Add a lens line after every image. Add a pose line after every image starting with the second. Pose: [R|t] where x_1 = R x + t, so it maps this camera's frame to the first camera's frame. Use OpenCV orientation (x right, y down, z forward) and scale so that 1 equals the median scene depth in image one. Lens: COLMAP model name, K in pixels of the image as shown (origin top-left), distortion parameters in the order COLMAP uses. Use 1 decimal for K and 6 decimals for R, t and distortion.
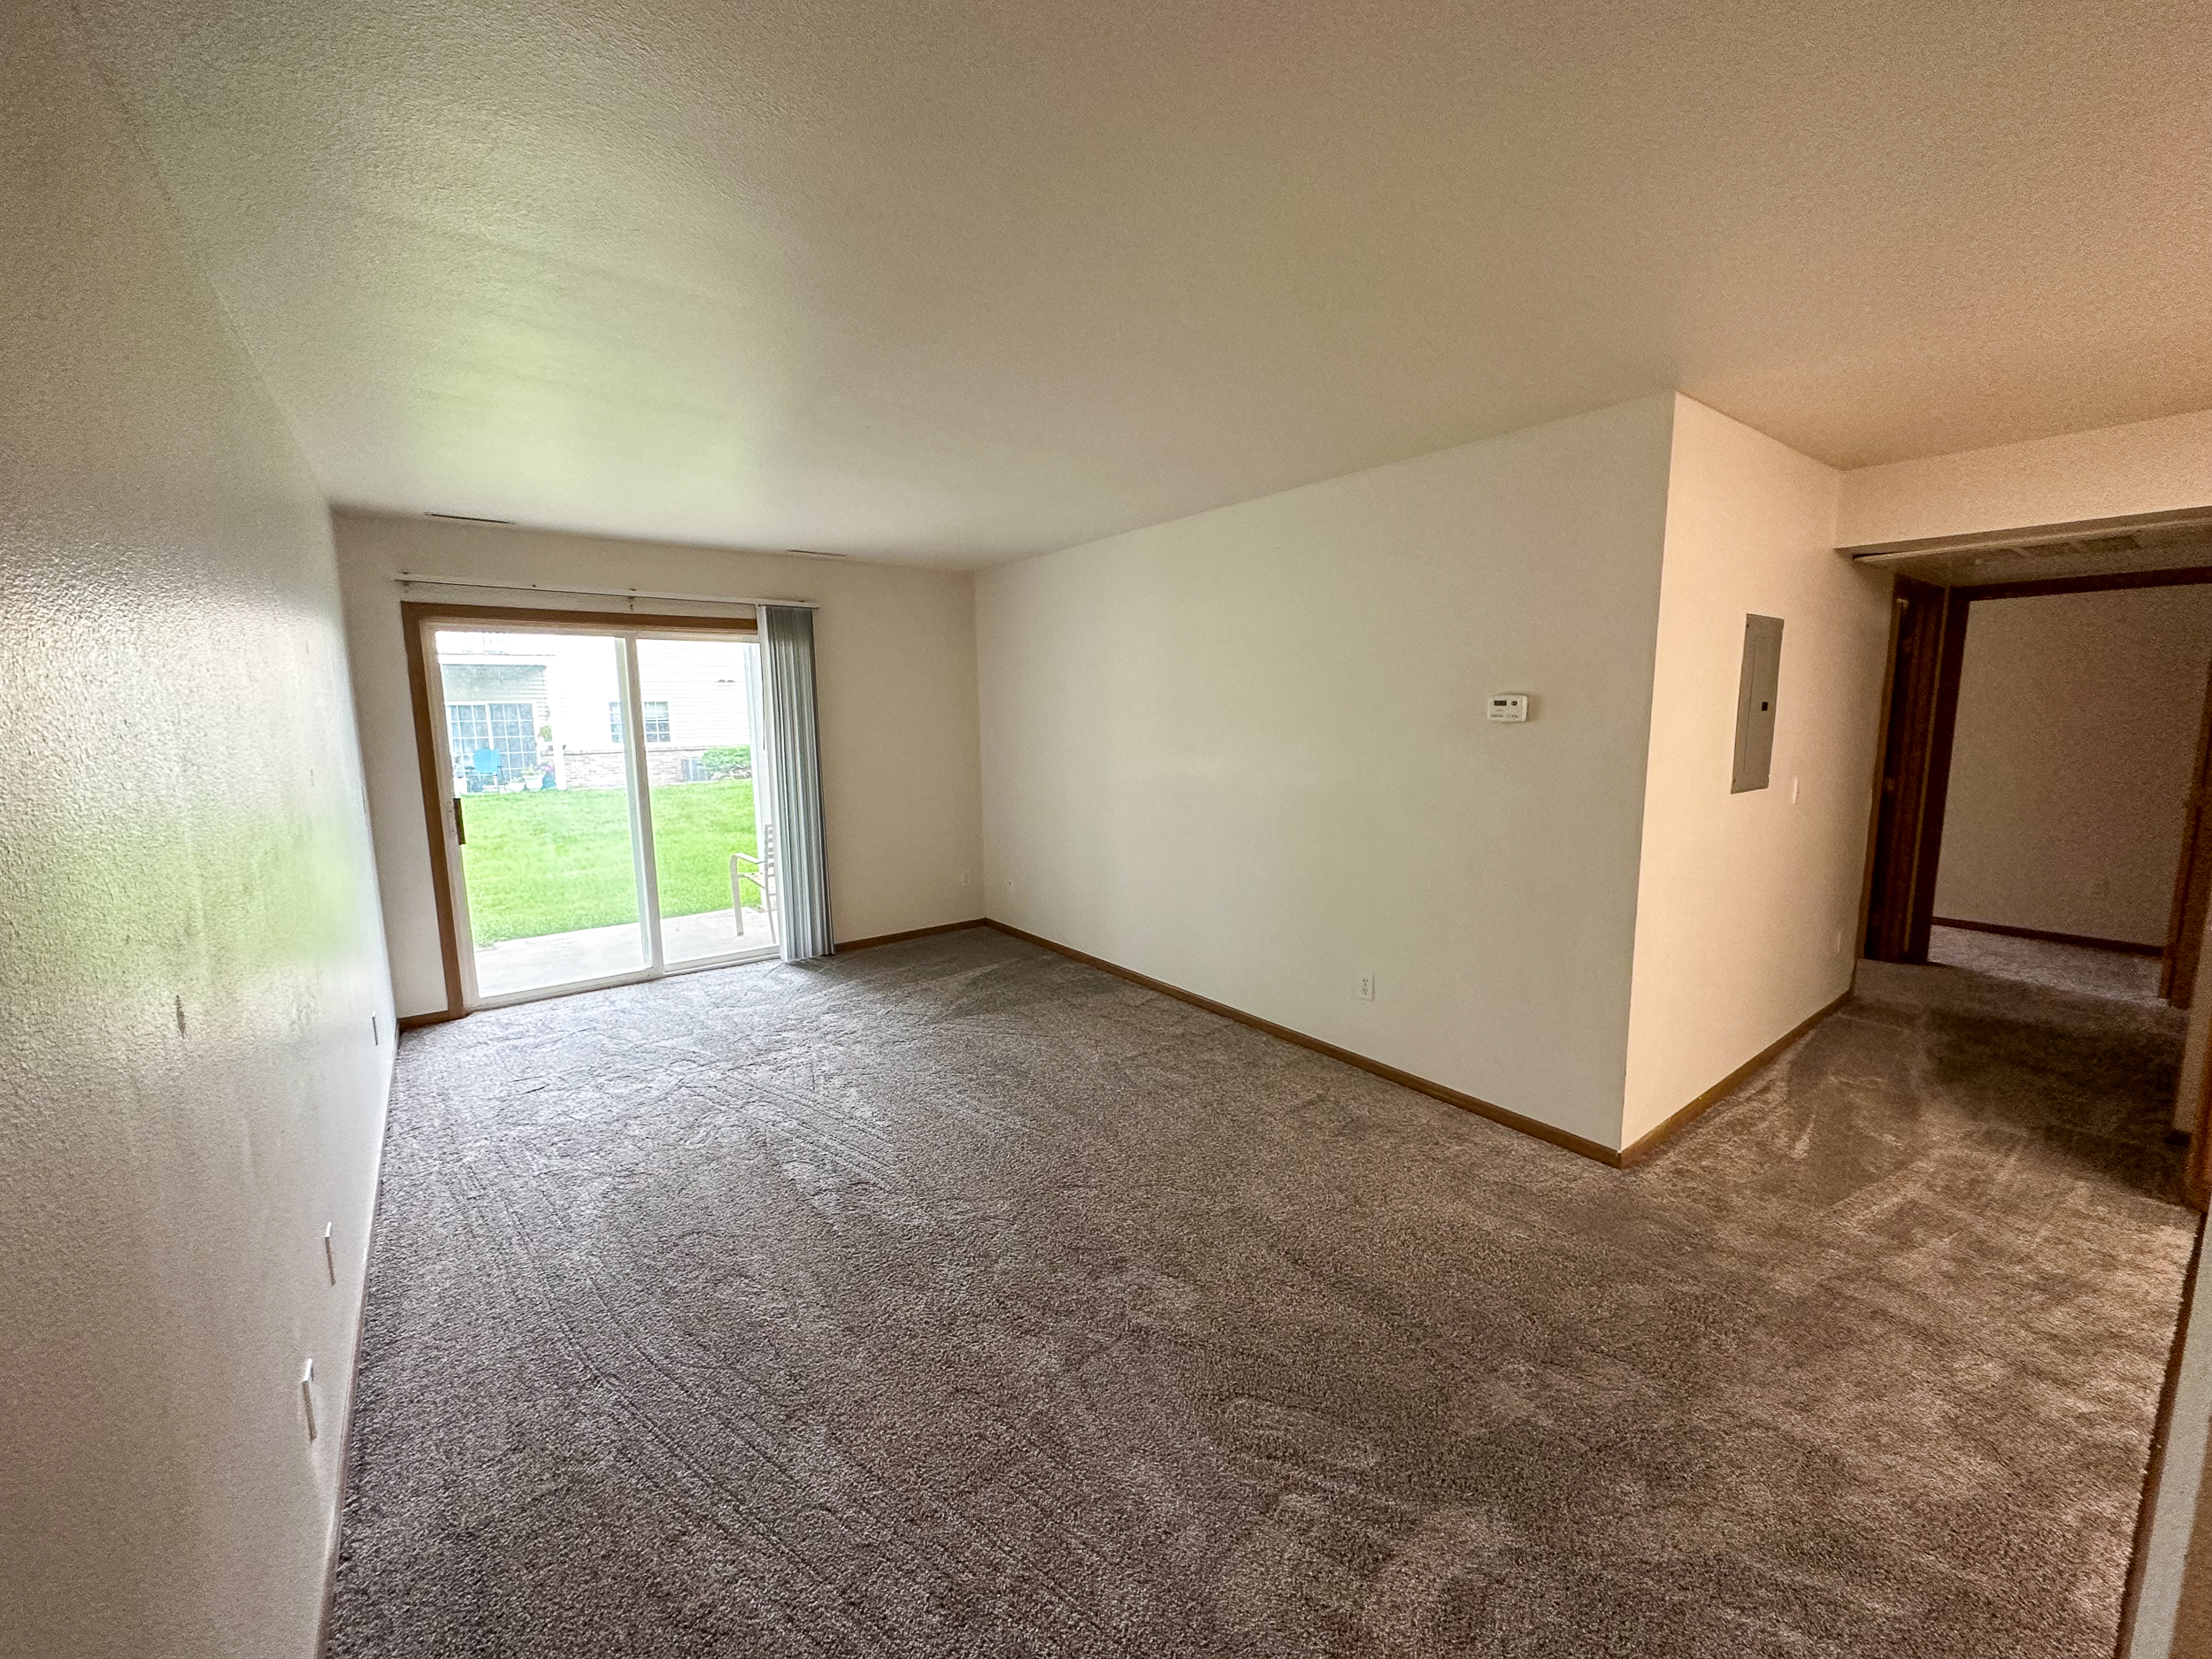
lens RADIAL K [[884.9, 0, 1111.1], [0, 884.9, 823.3], [0, 0, 1]] dist [0.001156, 0.000073]
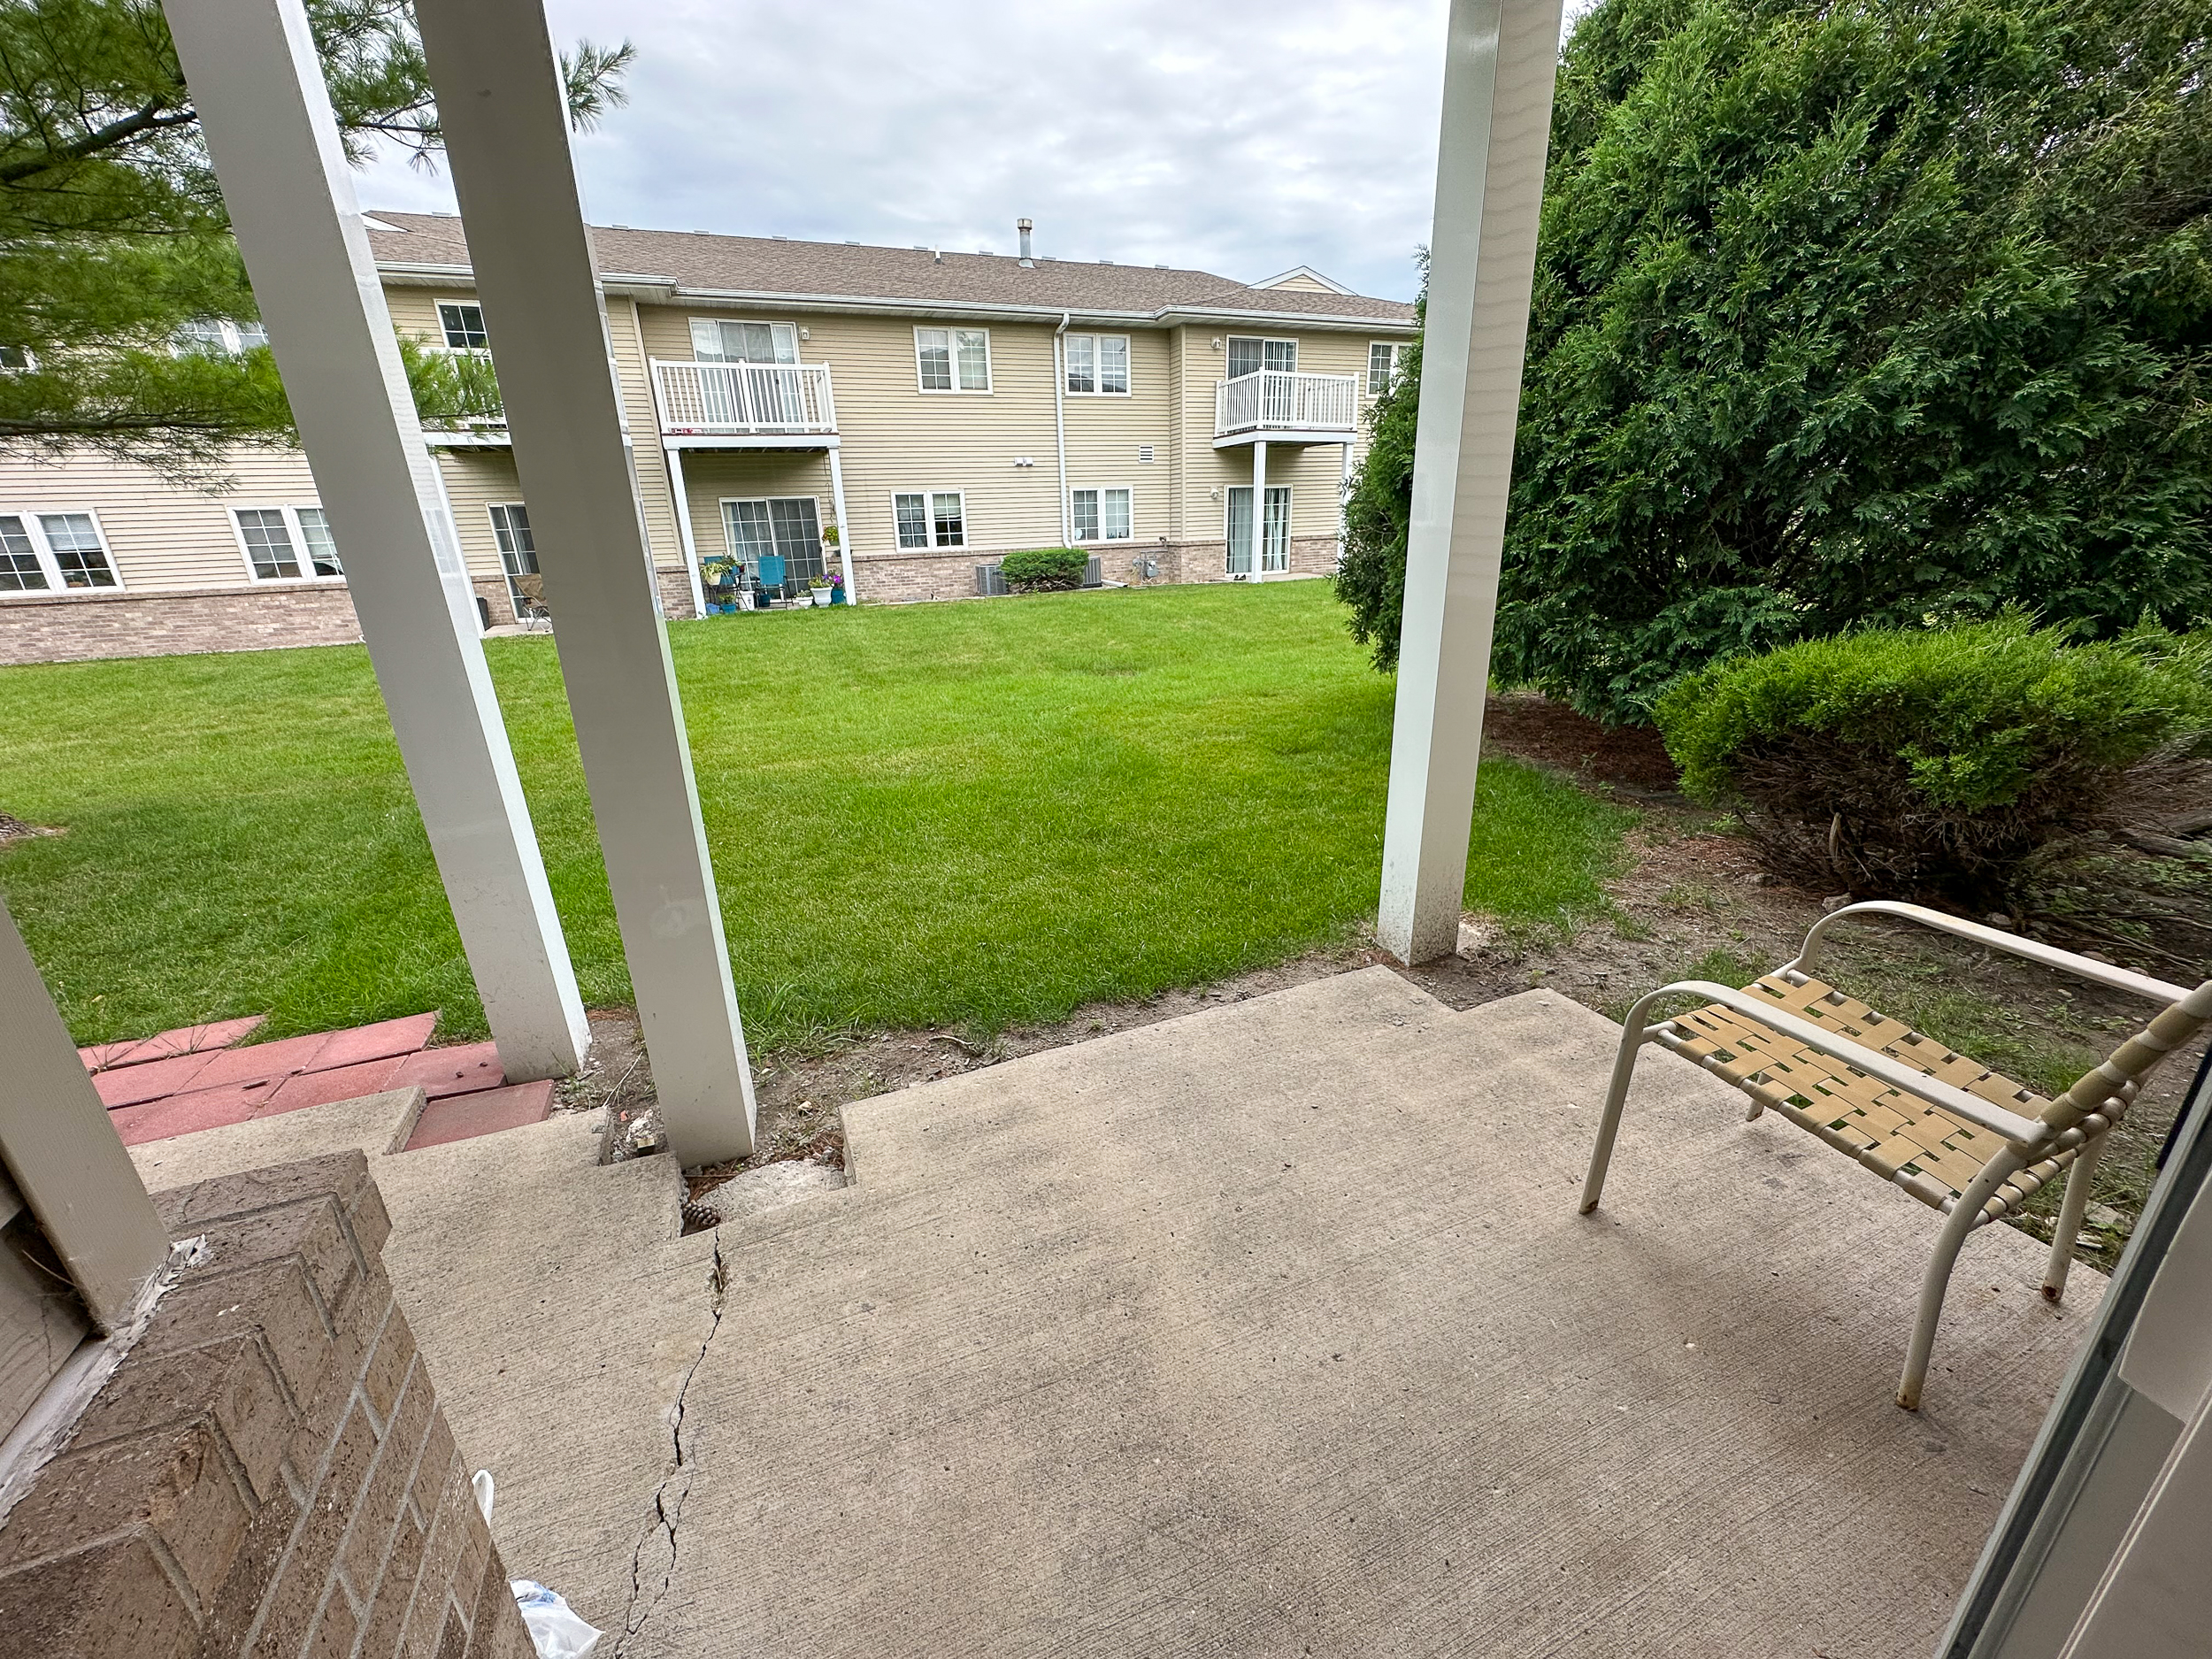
lens RADIAL K [[884.9, 0, 1108.2], [0, 884.9, 825.8], [0, 0, 1]] dist [0.001156, 0.000073]
pose [[0.965721, 0.070061, -0.249950, -0.163477], [-0.015552, 0.976775, 0.213703, -0.017156], [0.259117, -0.202491, 0.944381, 0.231113]]
